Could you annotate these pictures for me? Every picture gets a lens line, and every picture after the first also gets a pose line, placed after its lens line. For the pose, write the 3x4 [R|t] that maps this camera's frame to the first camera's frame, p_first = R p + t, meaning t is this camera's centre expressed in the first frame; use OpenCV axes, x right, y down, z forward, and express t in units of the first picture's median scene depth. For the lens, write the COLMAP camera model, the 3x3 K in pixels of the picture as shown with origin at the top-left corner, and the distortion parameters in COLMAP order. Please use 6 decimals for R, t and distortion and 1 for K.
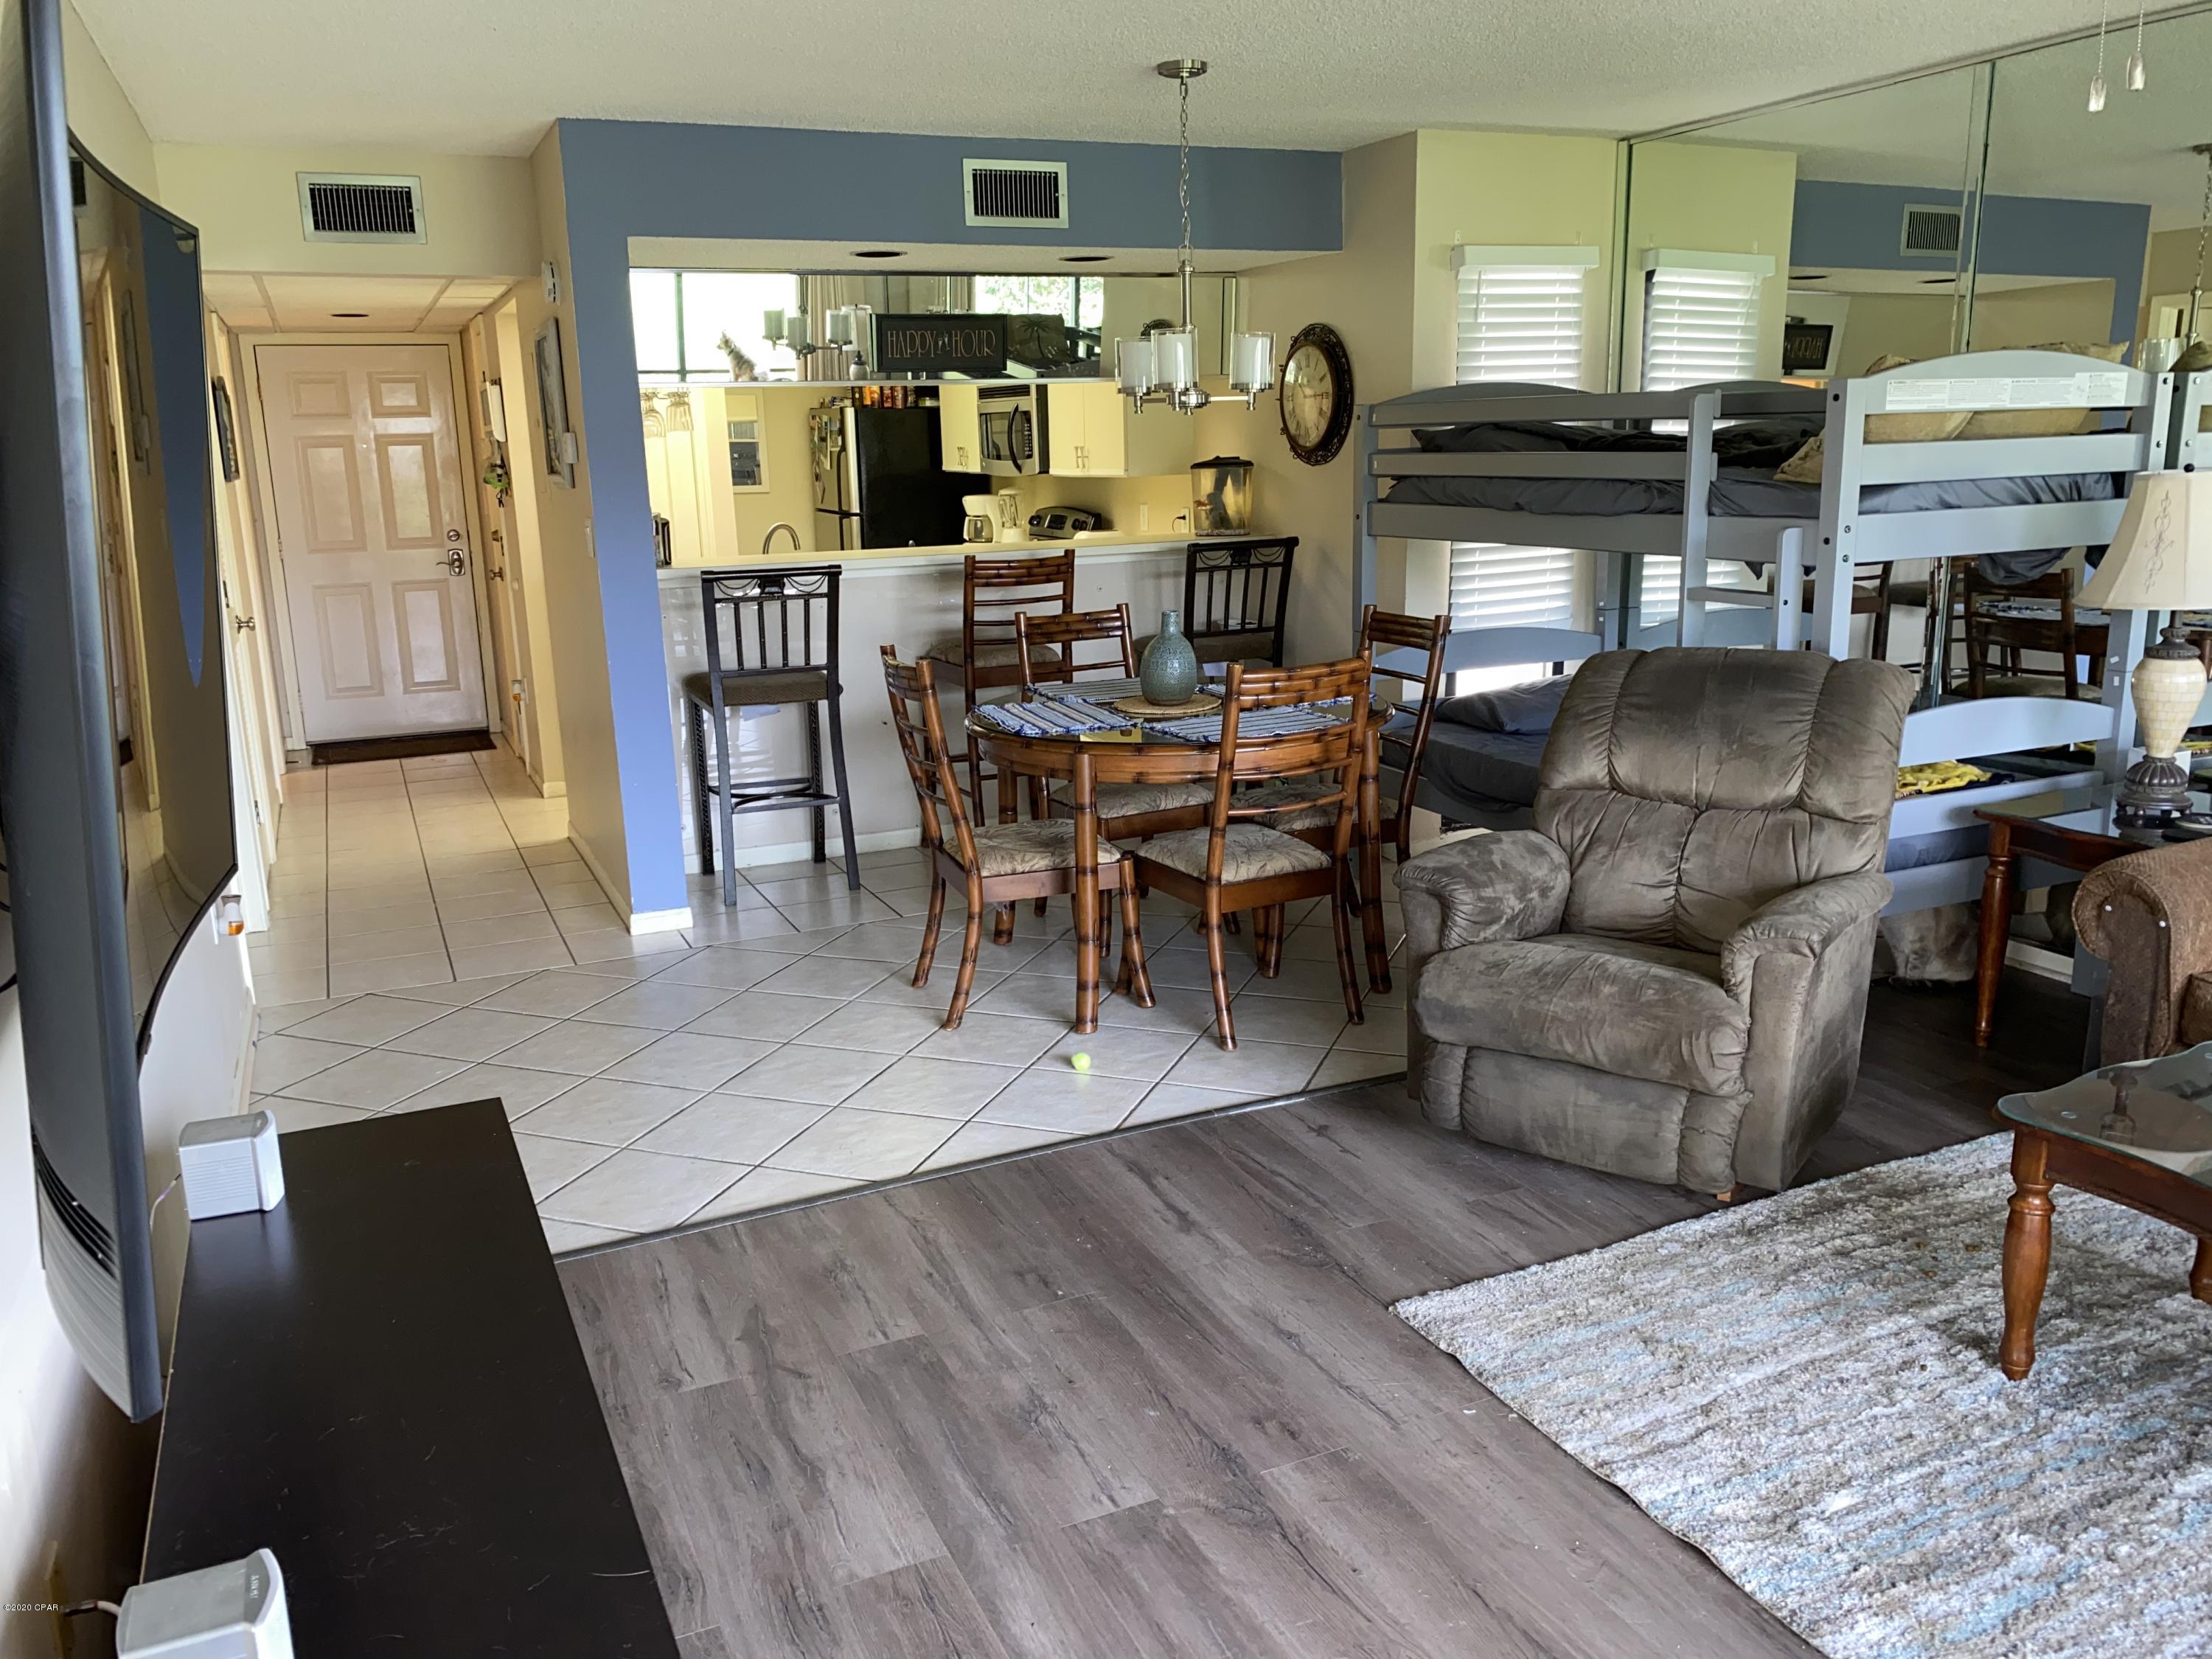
lens RADIAL K [[1671.8, 0, 1106.0], [0, 1671.8, 829.5], [0, 0, 1]] dist [0.001628, -0.000510]
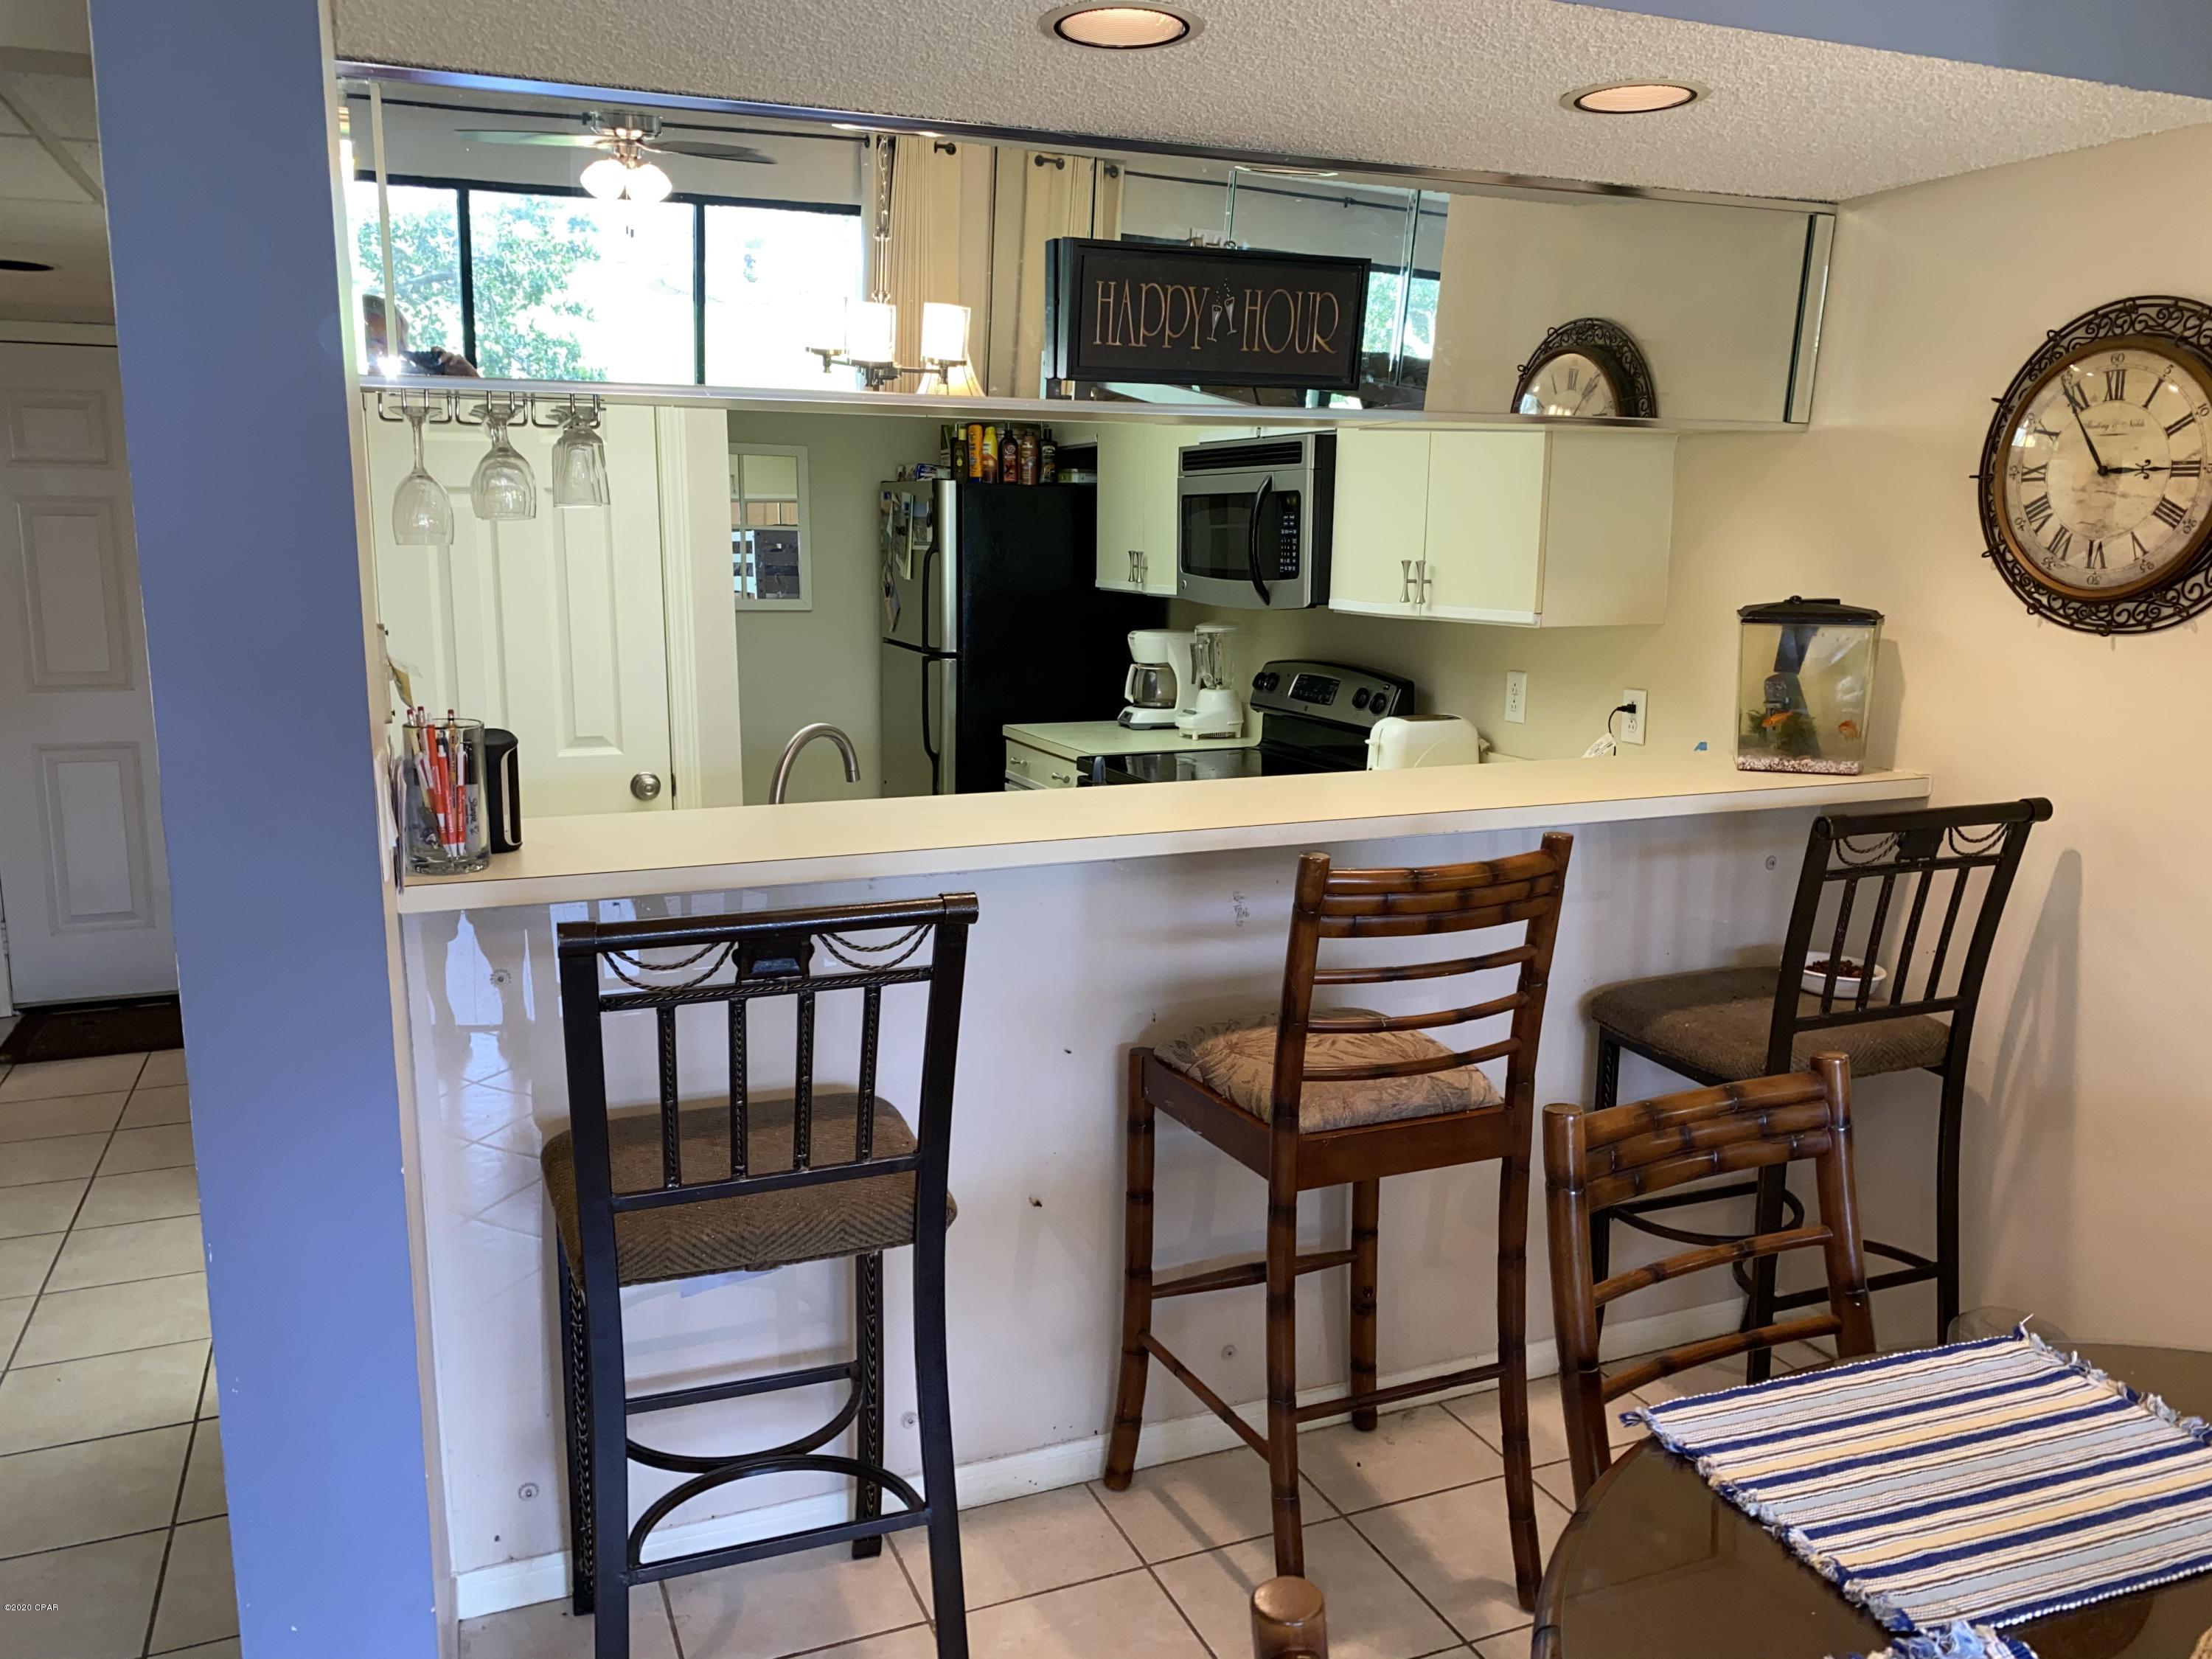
lens RADIAL K [[1704.0, 0, 1122.5], [0, 1704.0, 796.6], [0, 0, 1]] dist [0.004355, -0.000104]
pose [[0.999245, 0.033751, -0.019264, -0.096876], [-0.035136, 0.996426, -0.076817, -0.121045], [0.016603, 0.077436, 0.996859, 0.513146]]
